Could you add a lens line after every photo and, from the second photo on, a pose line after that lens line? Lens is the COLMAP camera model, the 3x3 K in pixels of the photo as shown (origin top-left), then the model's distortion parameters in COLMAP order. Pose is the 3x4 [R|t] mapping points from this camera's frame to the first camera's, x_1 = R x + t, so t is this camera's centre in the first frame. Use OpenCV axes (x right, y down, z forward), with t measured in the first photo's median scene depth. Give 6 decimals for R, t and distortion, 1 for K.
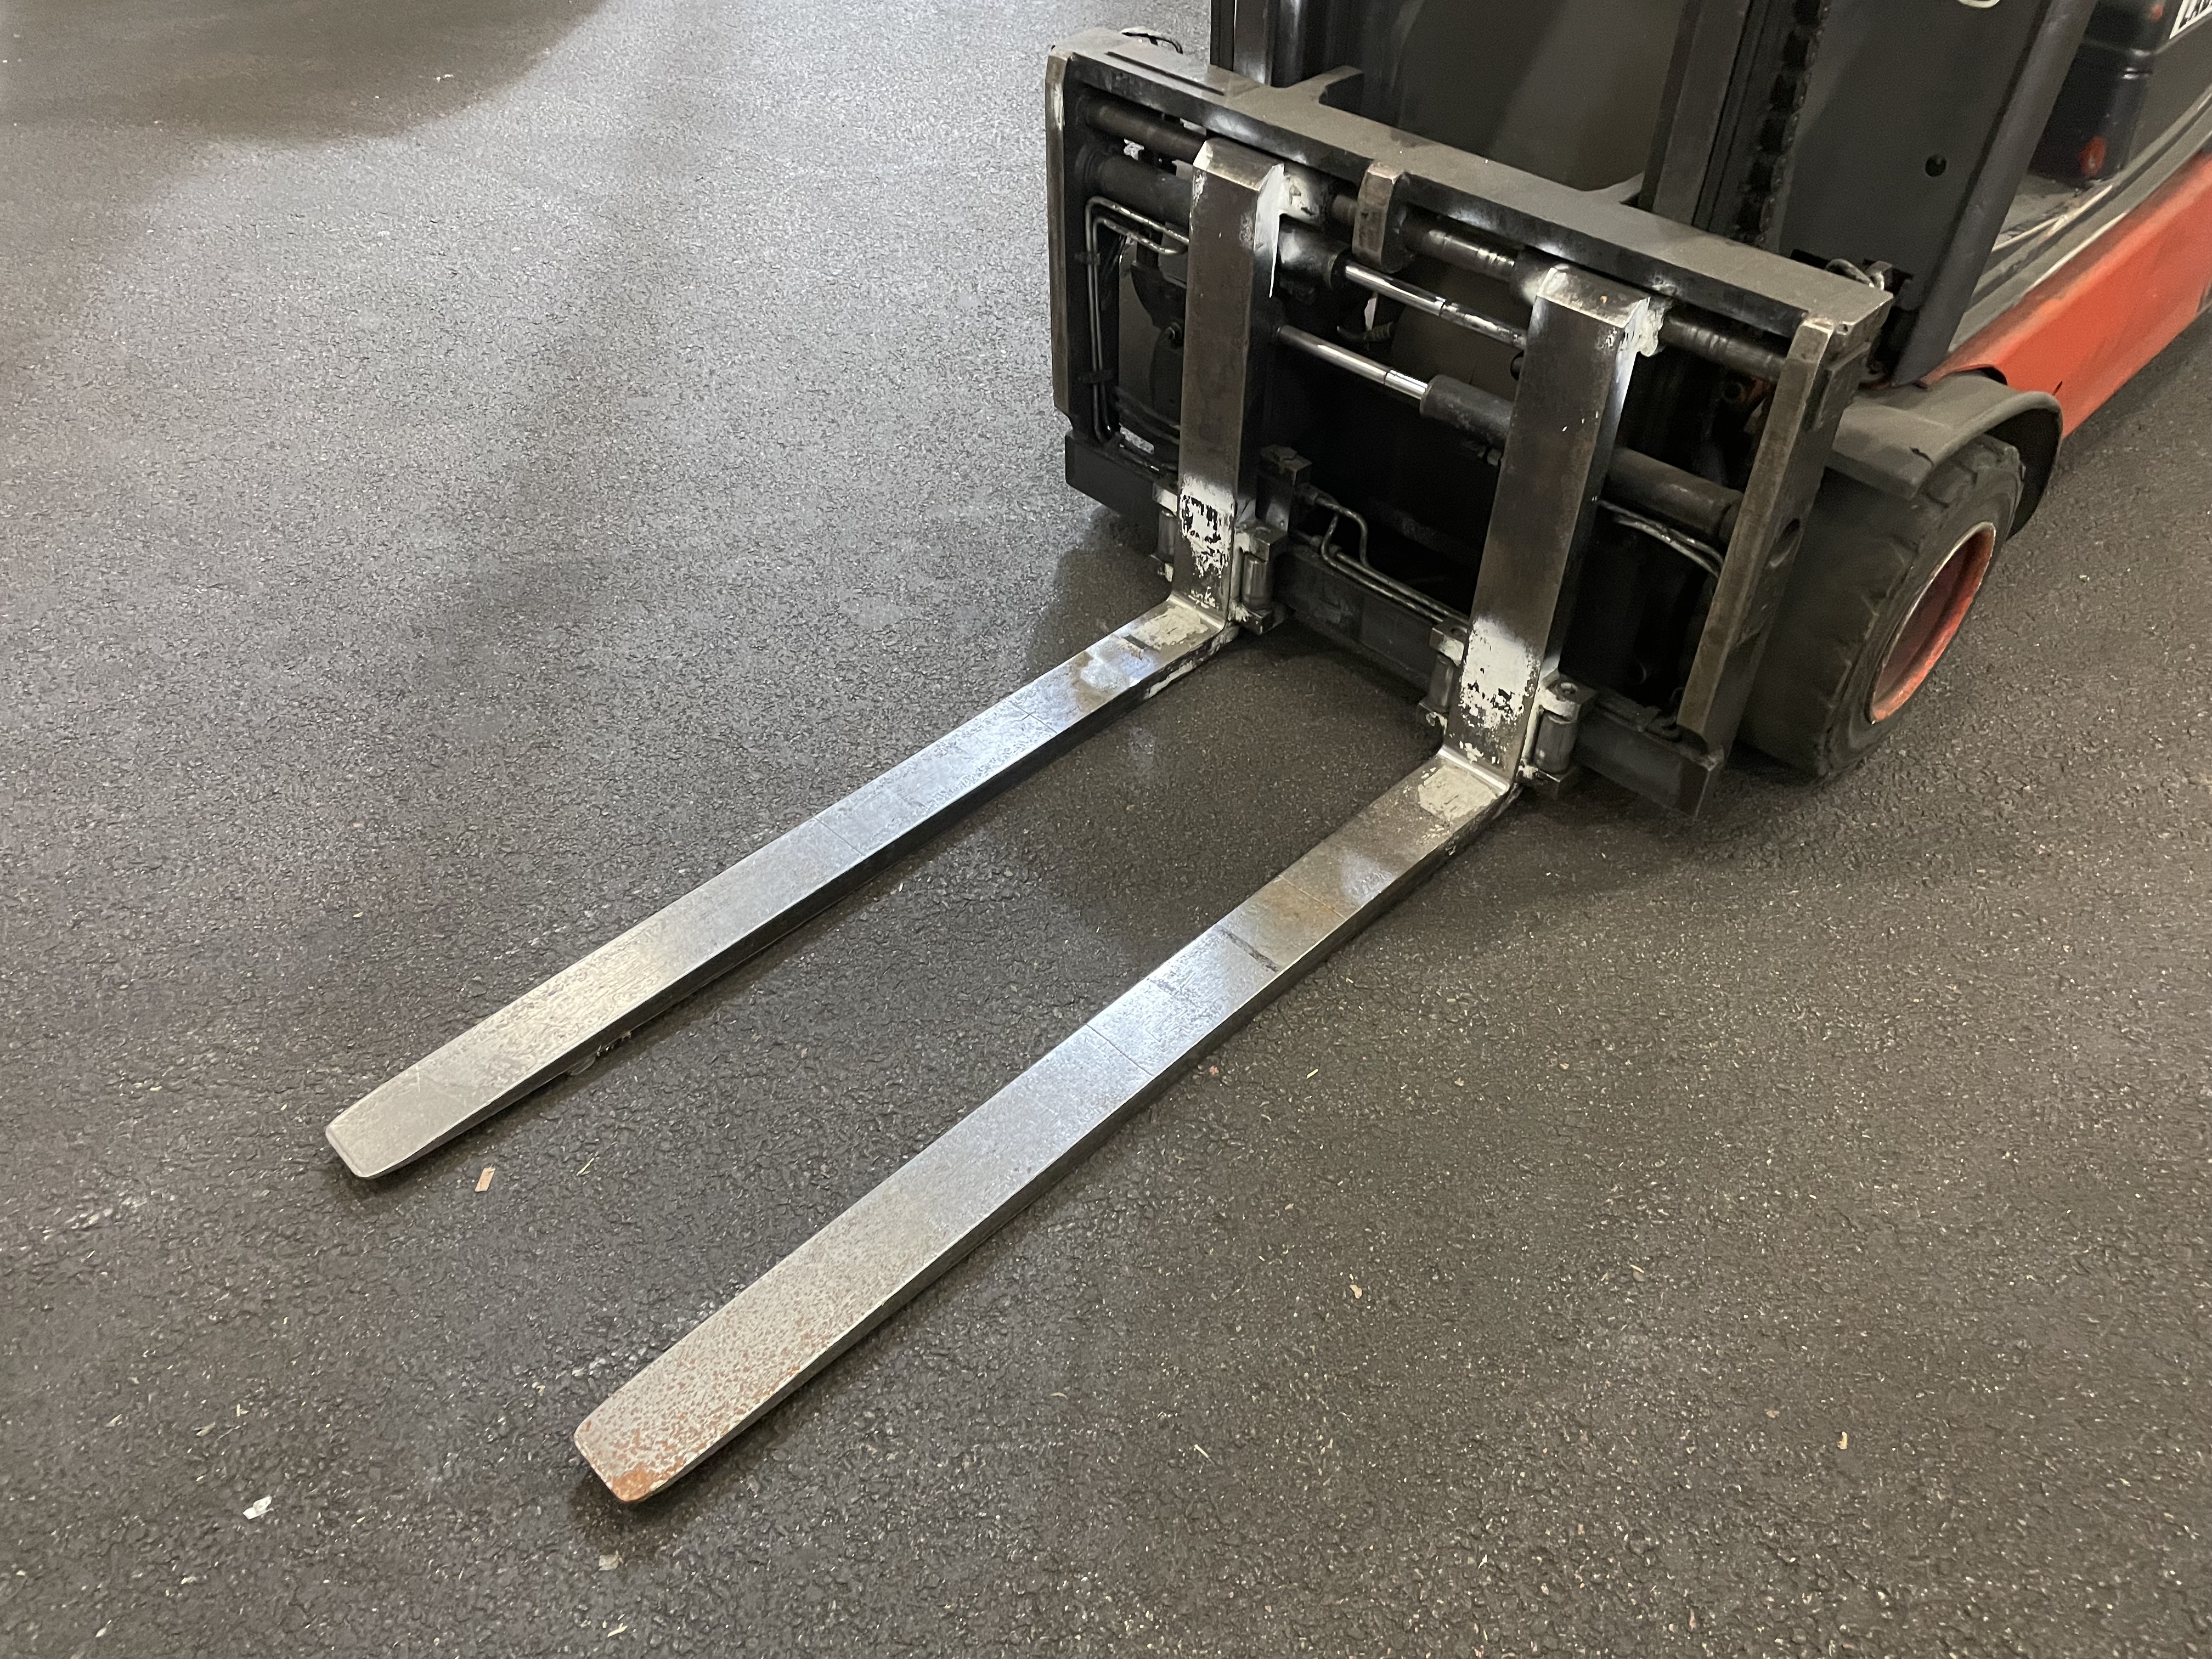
lens RADIAL K [[1671.5, 0, 1106.0], [0, 1671.5, 829.5], [0, 0, 1]] dist [0.095673, -0.132624]
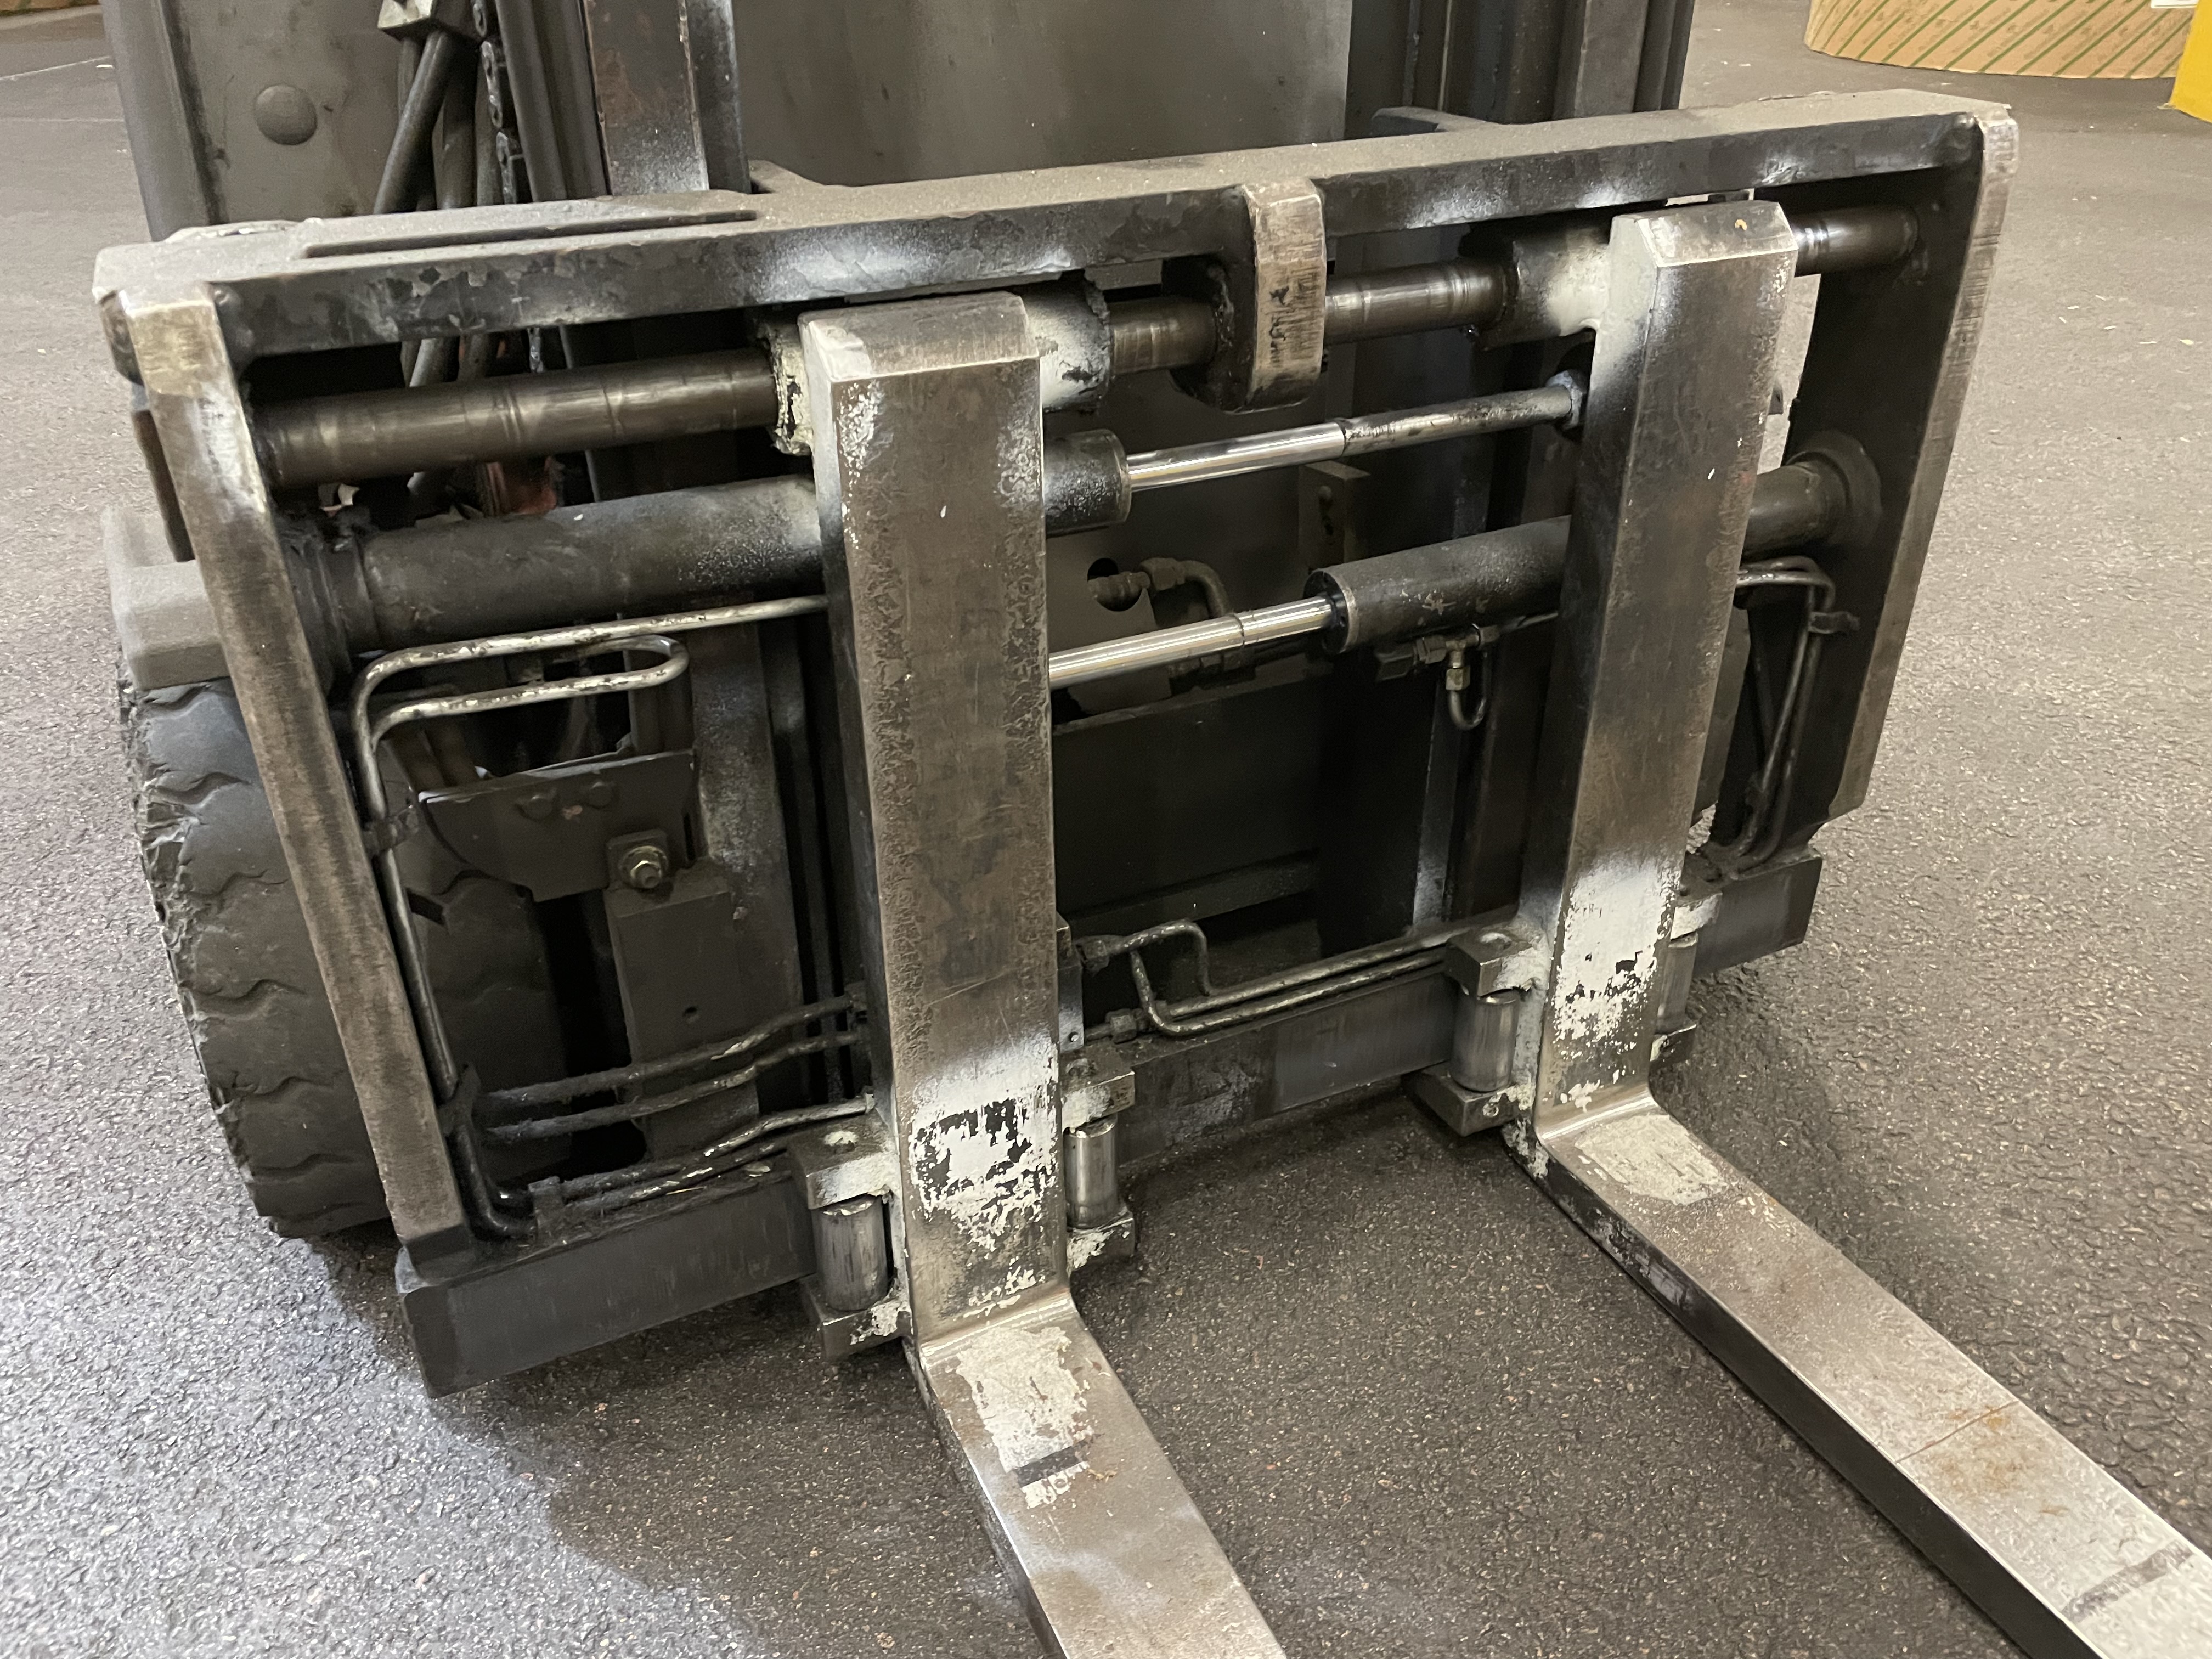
lens RADIAL K [[1671.5, 0, 1106.0], [0, 1671.5, 829.5], [0, 0, 1]] dist [0.095673, -0.132624]
pose [[0.337896, -0.480145, 0.809498, -0.276509], [0.652631, 0.739254, 0.166062, -0.329945], [-0.678158, 0.472192, 0.563148, 0.766033]]
